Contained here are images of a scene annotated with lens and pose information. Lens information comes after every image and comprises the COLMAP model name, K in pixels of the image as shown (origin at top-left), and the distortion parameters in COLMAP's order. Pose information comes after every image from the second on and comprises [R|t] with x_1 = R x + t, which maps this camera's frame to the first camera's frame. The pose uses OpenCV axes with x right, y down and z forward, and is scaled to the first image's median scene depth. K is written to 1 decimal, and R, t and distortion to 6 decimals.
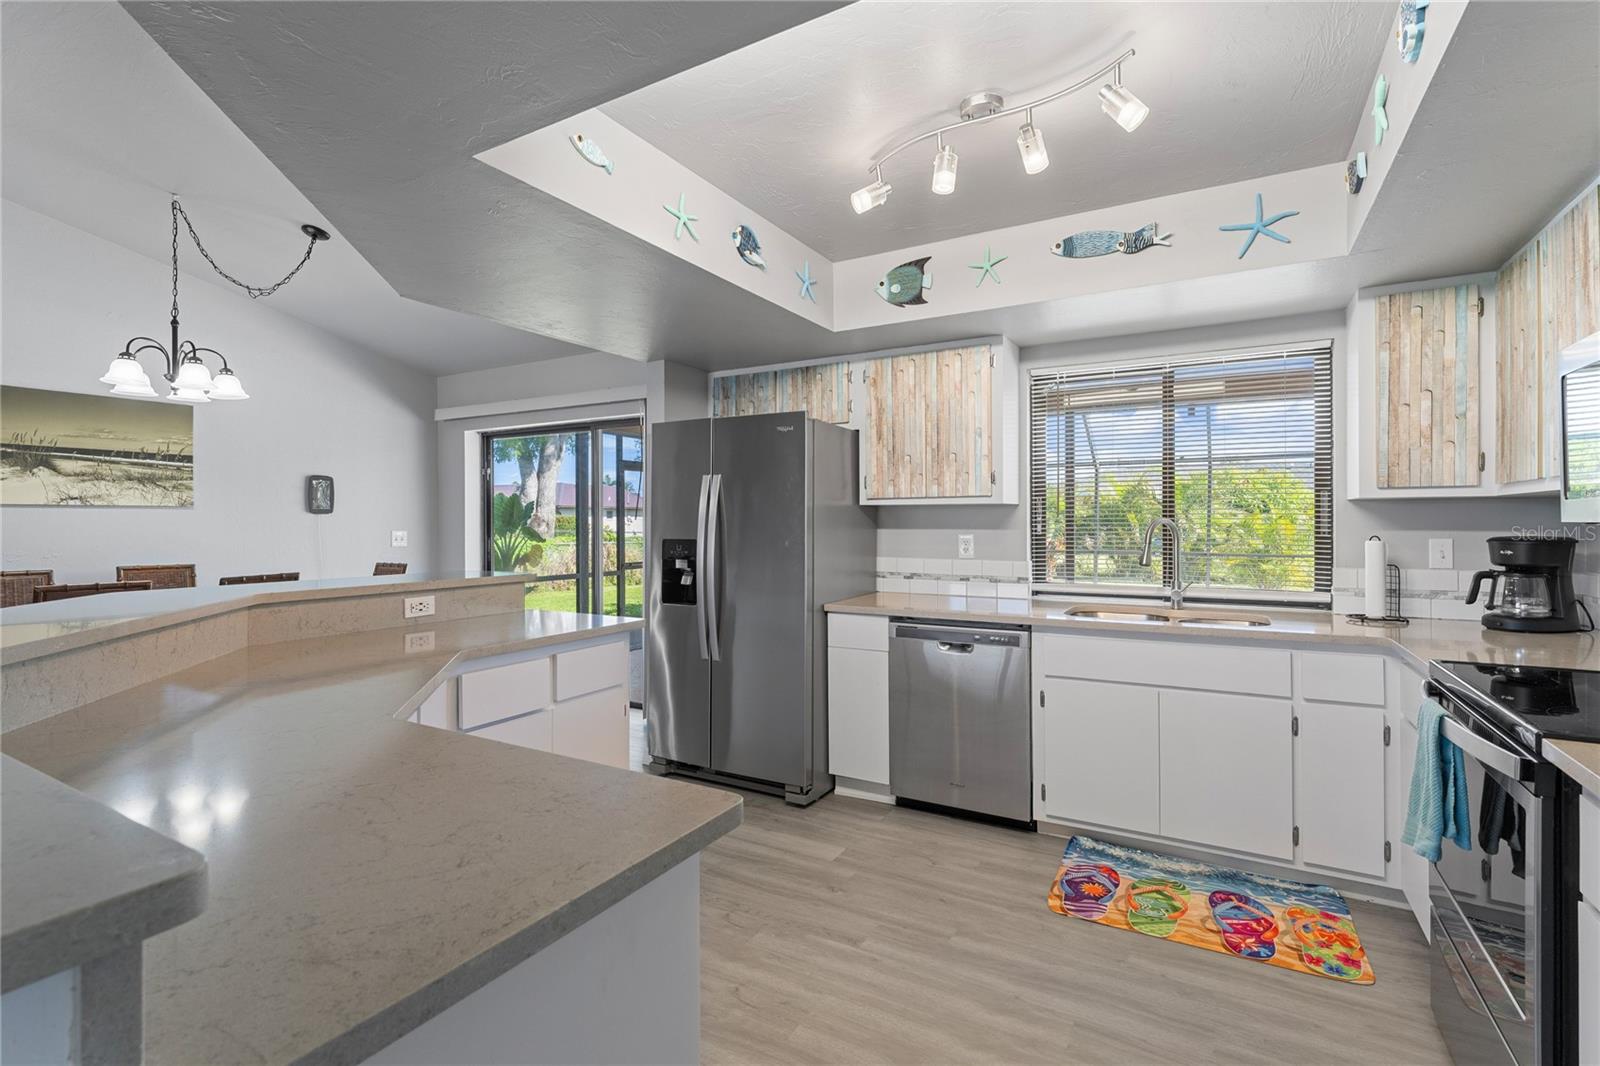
lens RADIAL K [[733.0, 0, 797.8], [0, 733.0, 523.1], [0, 0, 1]] dist [0.000425, -0.001341]
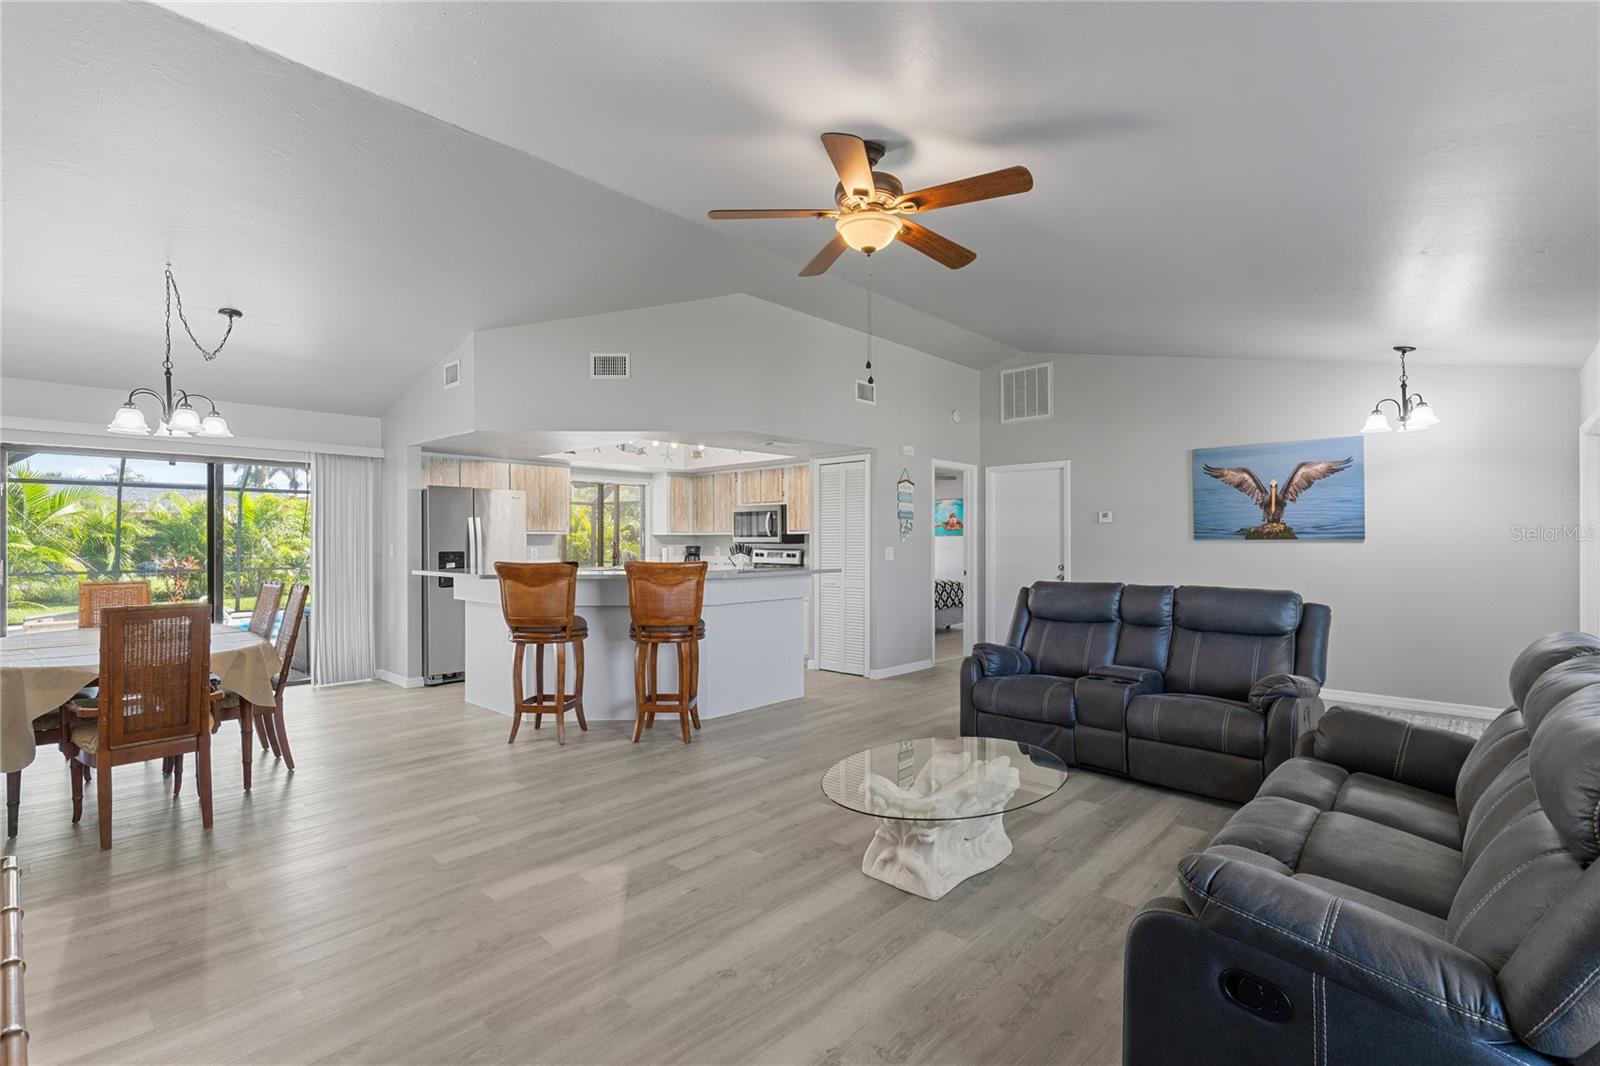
lens RADIAL K [[733.0, 0, 793.3], [0, 733.0, 540.9], [0, 0, 1]] dist [0.000425, -0.001341]
pose [[0.229883, 0.002819, 0.973214, -1.731154], [0.002563, 0.999991, -0.003502, 0.005127], [-0.973215, 0.003299, 0.229874, -0.242896]]
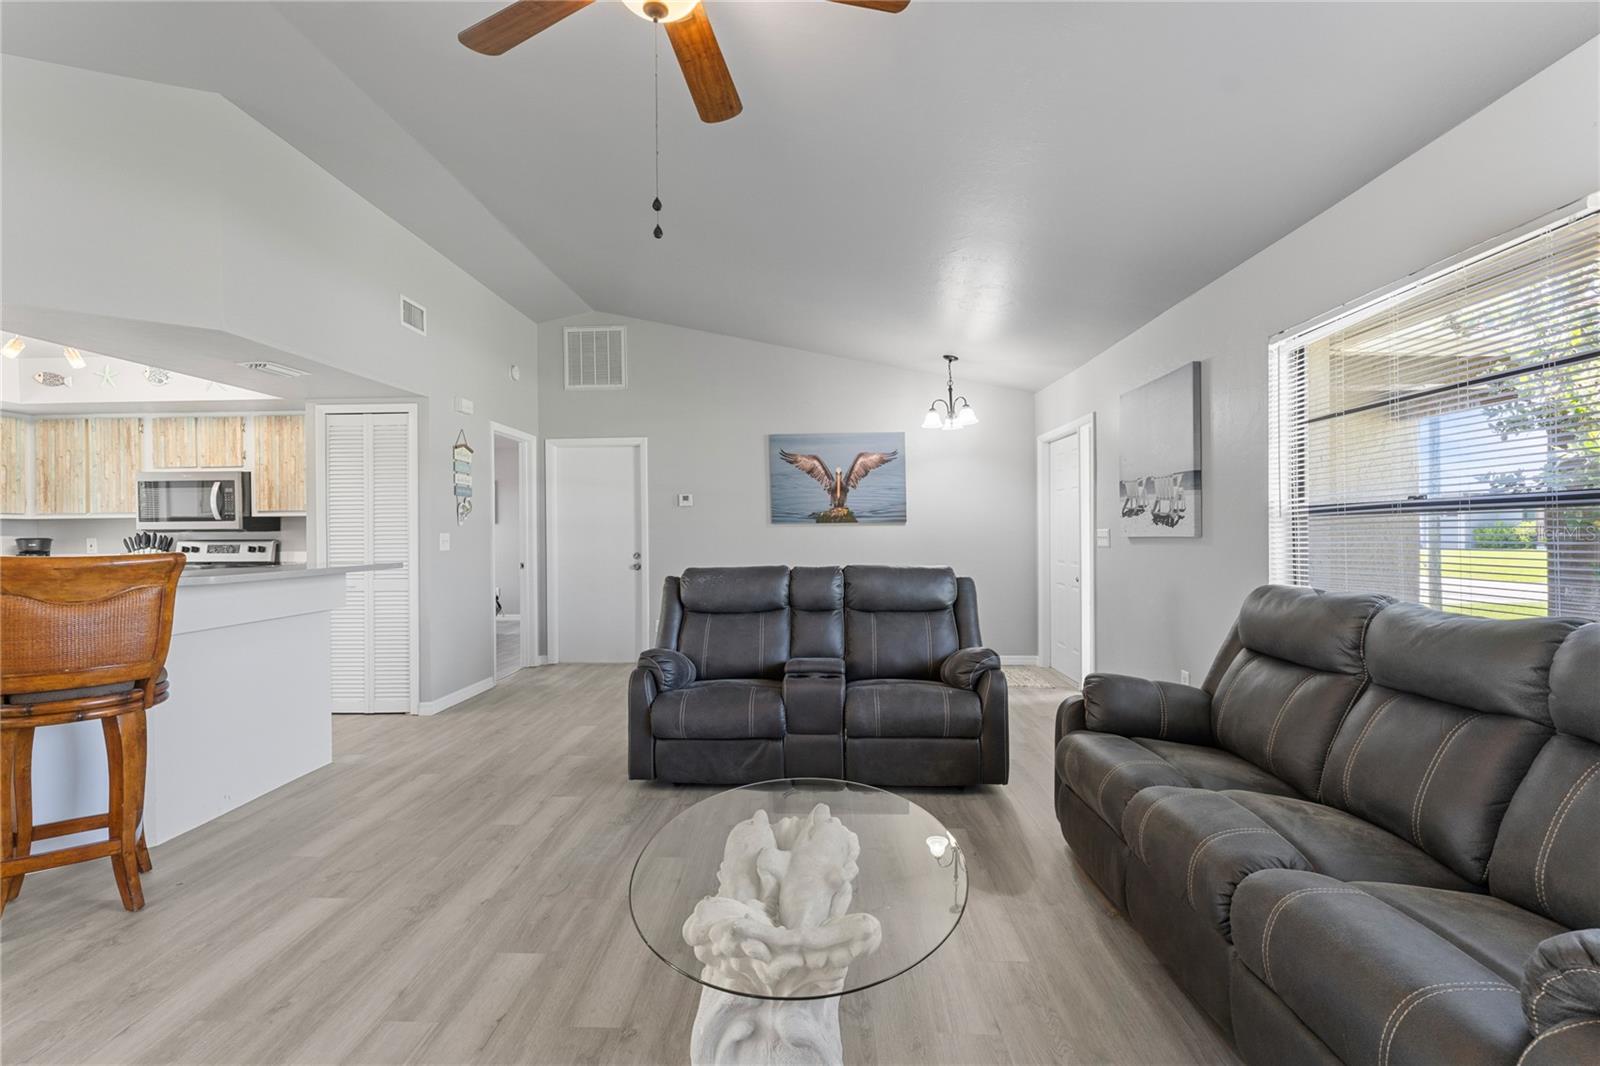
lens RADIAL K [[733.0, 0, 798.6], [0, 733.0, 532.1], [0, 0, 1]] dist [0.000425, -0.001341]
pose [[-0.473172, 0.009658, 0.880917, -1.380852], [0.013214, 0.999905, -0.003865, 0.027302], [-0.880871, 0.009811, -0.473255, 0.017723]]
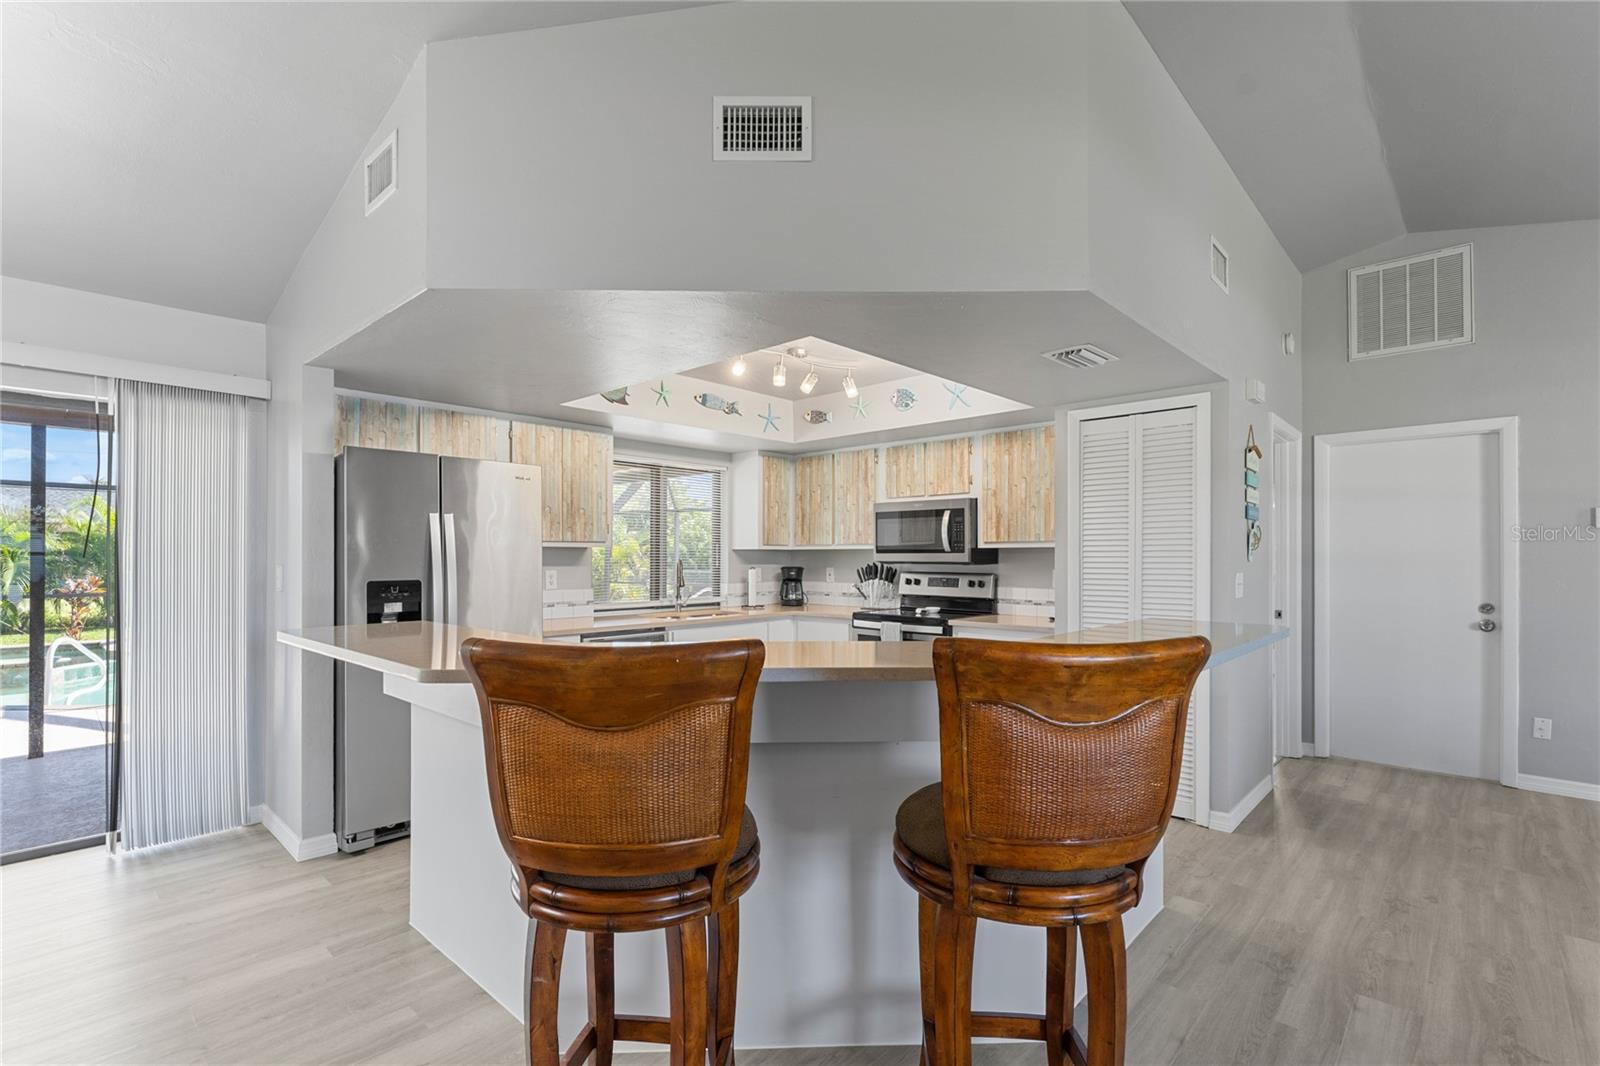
lens RADIAL K [[733.0, 0, 790.7], [0, 733.0, 554.7], [0, 0, 1]] dist [0.000425, -0.001341]
pose [[0.229793, 0.006848, 0.973216, -0.930941], [0.000175, 0.999975, -0.007078, -0.002467], [-0.973240, 0.001796, 0.229786, 0.311698]]
